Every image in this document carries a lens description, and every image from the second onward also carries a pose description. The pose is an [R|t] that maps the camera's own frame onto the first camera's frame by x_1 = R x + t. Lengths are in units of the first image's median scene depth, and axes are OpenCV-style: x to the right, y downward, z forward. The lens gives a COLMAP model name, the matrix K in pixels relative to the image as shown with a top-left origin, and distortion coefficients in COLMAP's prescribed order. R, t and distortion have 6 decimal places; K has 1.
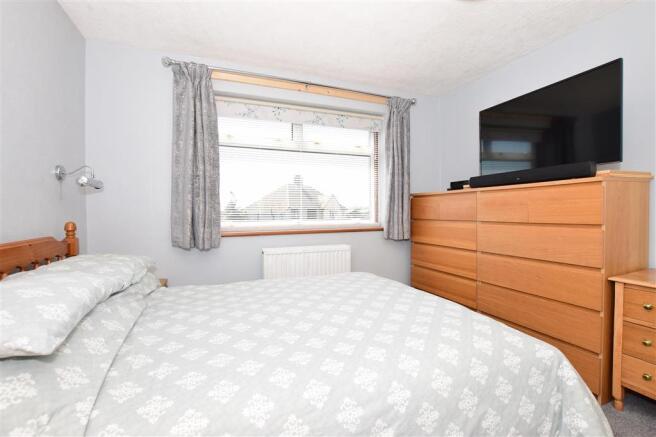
lens RADIAL K [[305.2, 0, 328.0], [0, 305.2, 218.5], [0, 0, 1]] dist [-0.003543, -0.000310]
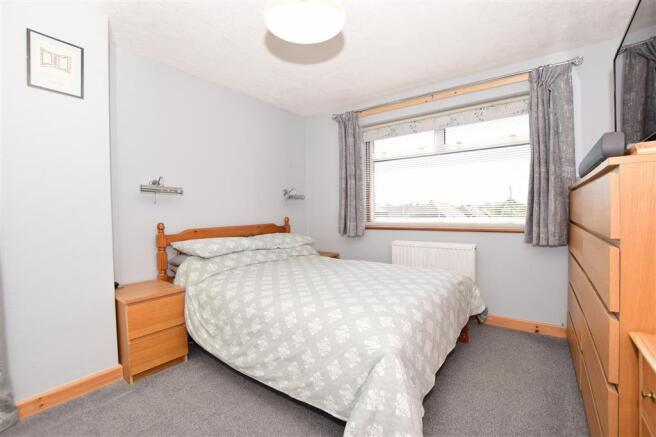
lens RADIAL K [[291.0, 0, 330.7], [0, 291.0, 218.6], [0, 0, 1]] dist [-0.037435, 0.007116]
pose [[0.539216, 0.003828, -0.842159, 0.639550], [-0.018332, 0.999806, -0.007193, 0.023658], [0.841968, 0.019317, 0.539181, 0.151360]]
